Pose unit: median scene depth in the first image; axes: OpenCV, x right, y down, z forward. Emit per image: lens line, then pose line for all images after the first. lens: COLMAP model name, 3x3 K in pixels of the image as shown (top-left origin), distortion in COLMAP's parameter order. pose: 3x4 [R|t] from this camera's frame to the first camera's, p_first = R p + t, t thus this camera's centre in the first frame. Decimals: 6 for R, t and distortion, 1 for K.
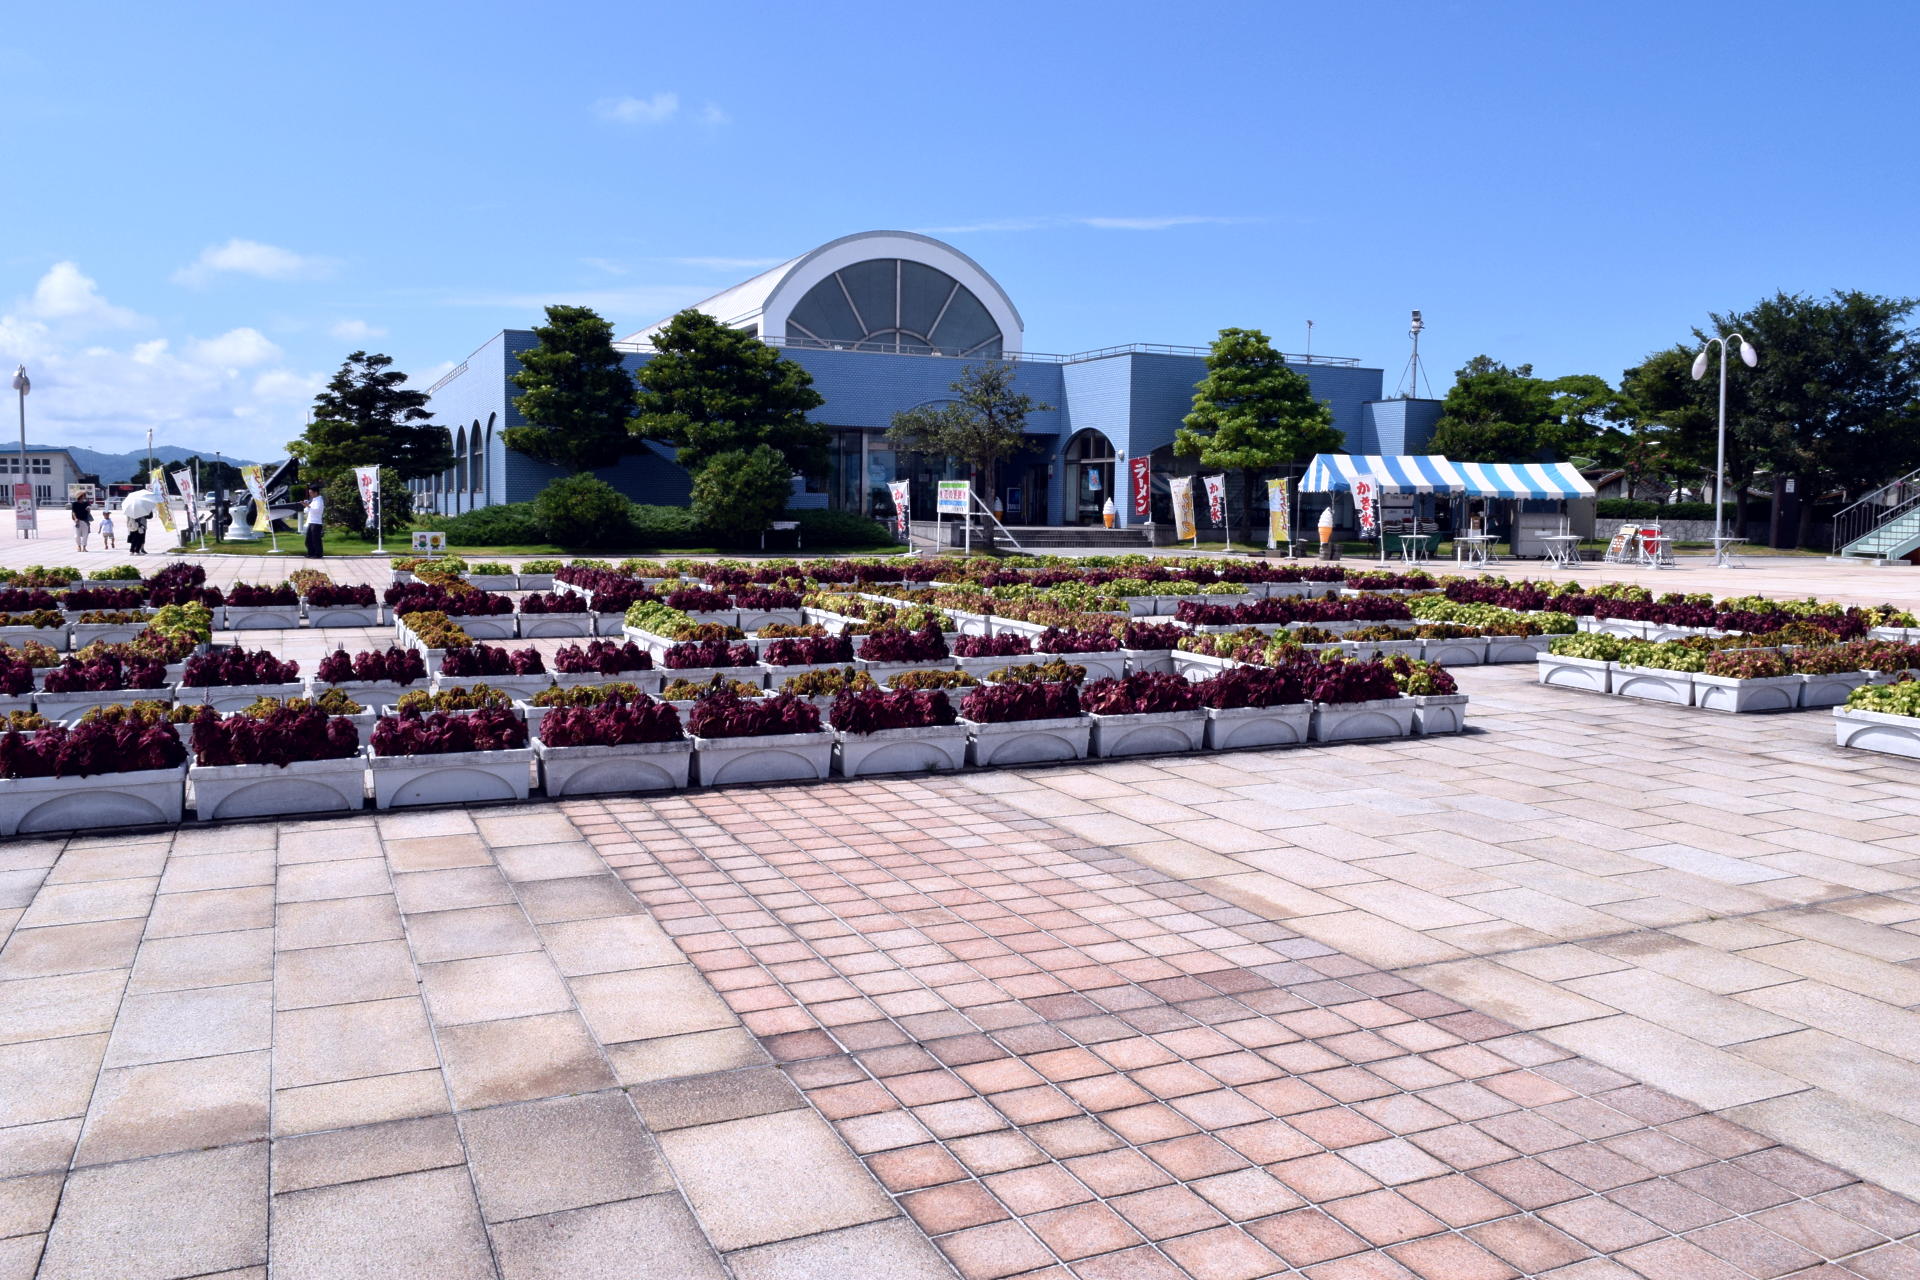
lens RADIAL K [[1484.1, 0, 963.0], [0, 1484.1, 640.8], [0, 0, 1]] dist [-0.020760, 0.010219]
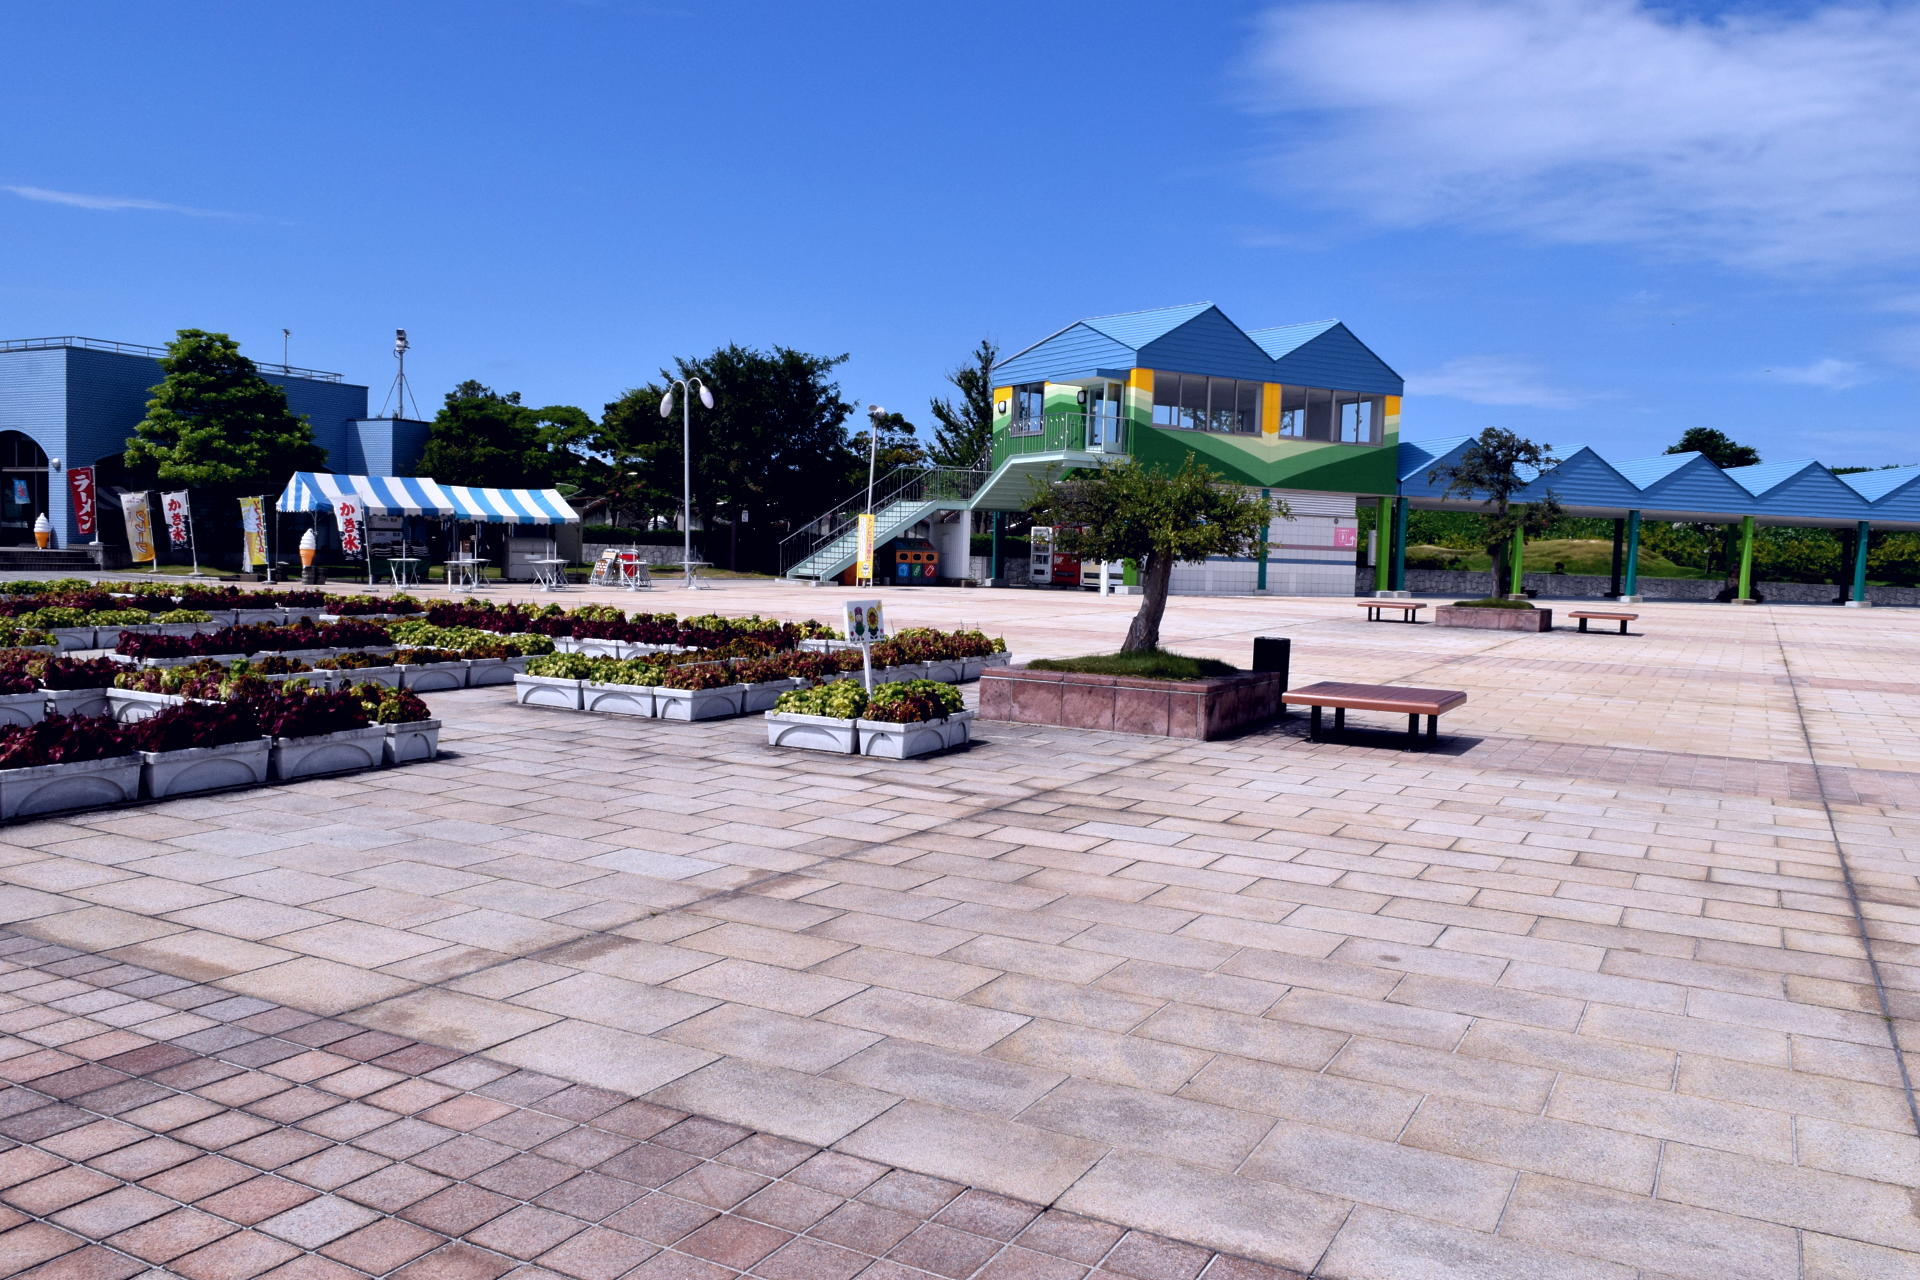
lens RADIAL K [[1484.1, 0, 963.0], [0, 1484.1, 640.8], [0, 0, 1]] dist [-0.020760, 0.010219]
pose [[0.795743, -0.027750, 0.604999, 0.016106], [0.037160, 0.999305, -0.003040, -0.000261], [-0.604494, 0.024901, 0.796221, -0.002779]]
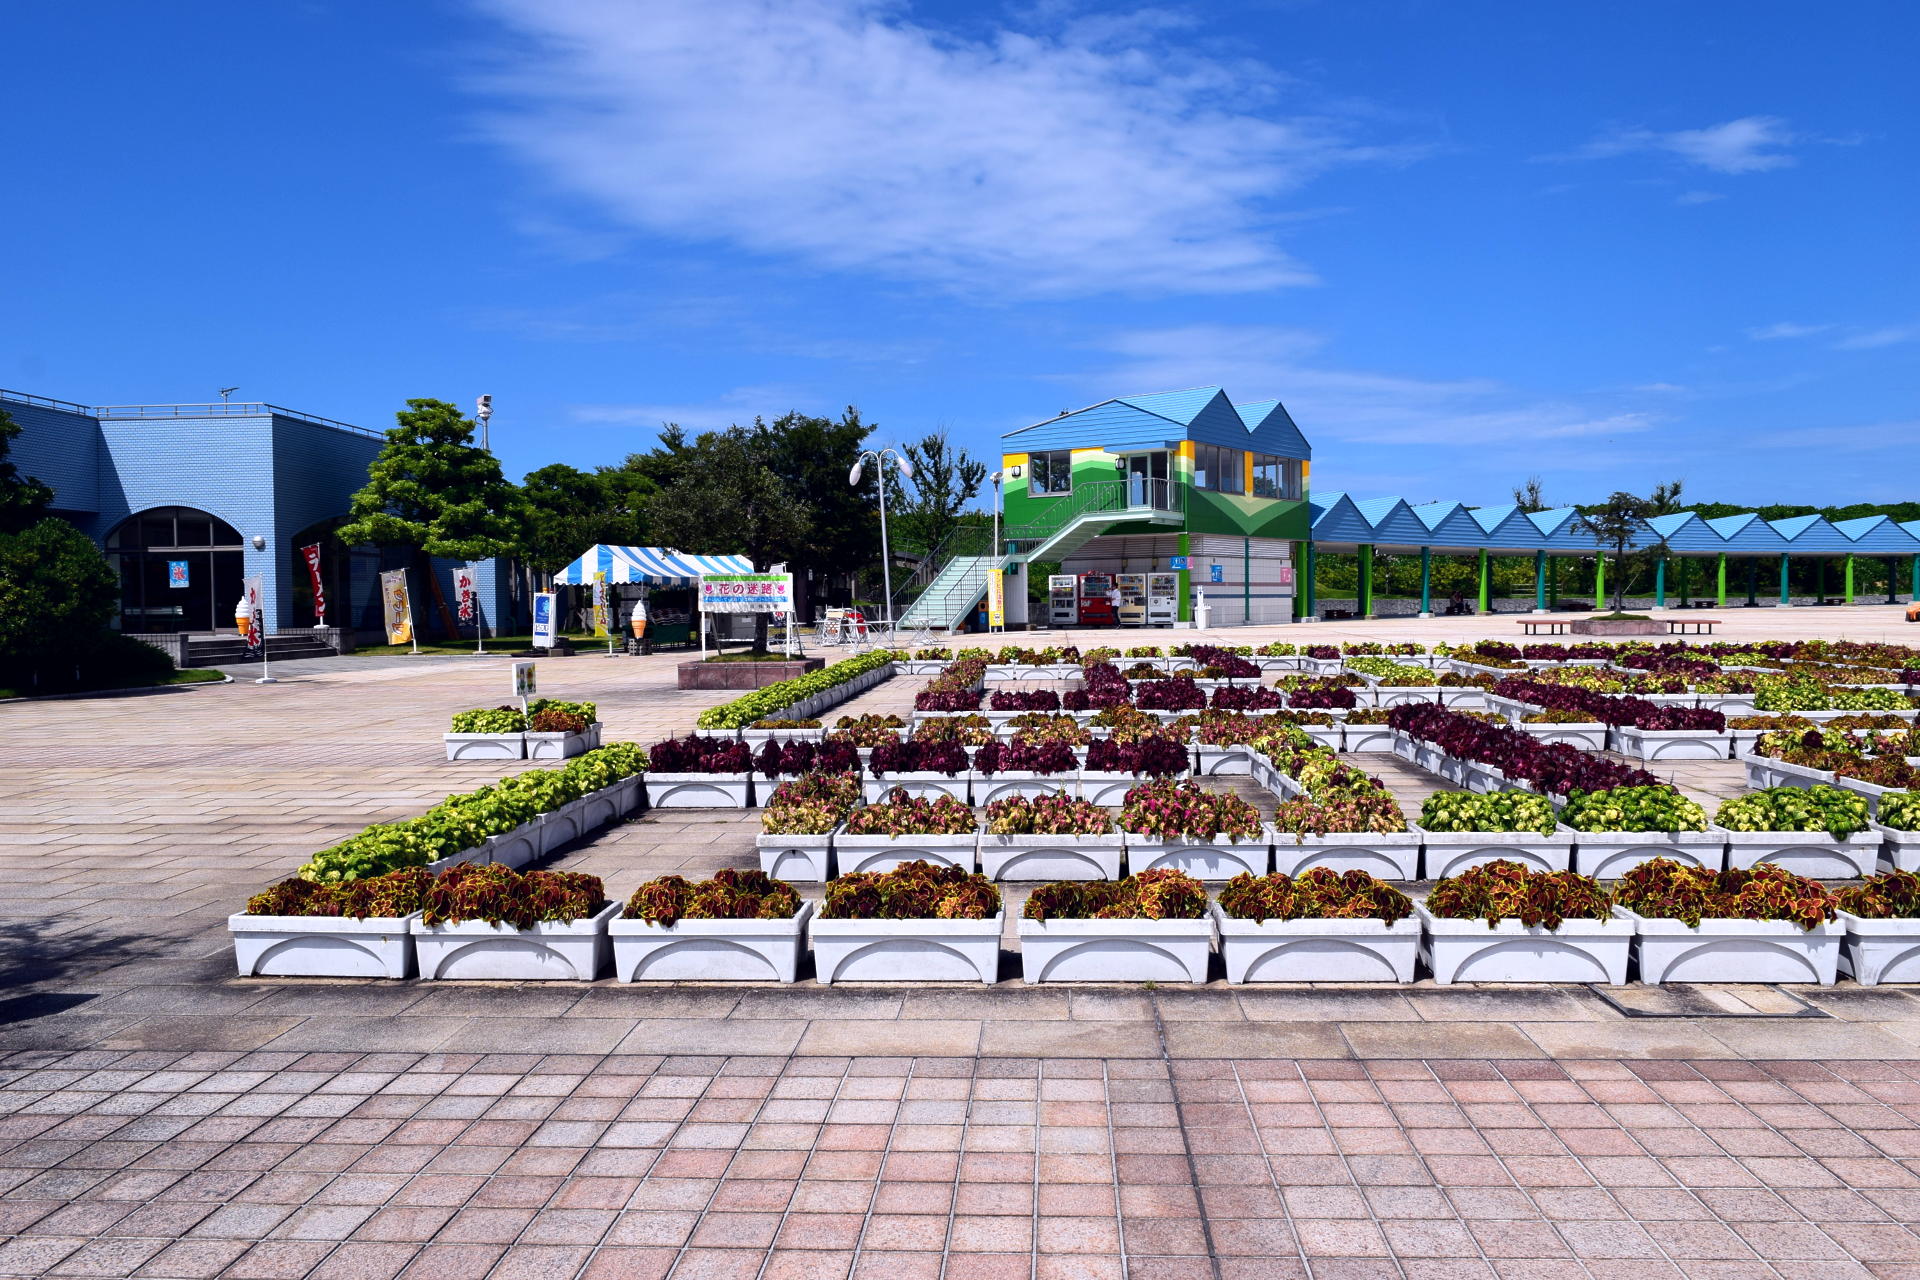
lens RADIAL K [[1484.1, 0, 963.0], [0, 1484.1, 640.8], [0, 0, 1]] dist [-0.020760, 0.010219]
pose [[0.475535, -0.045505, 0.878519, -1.501842], [0.098520, 0.995133, -0.001783, -0.126503], [-0.874162, 0.087400, 0.477704, 1.094311]]
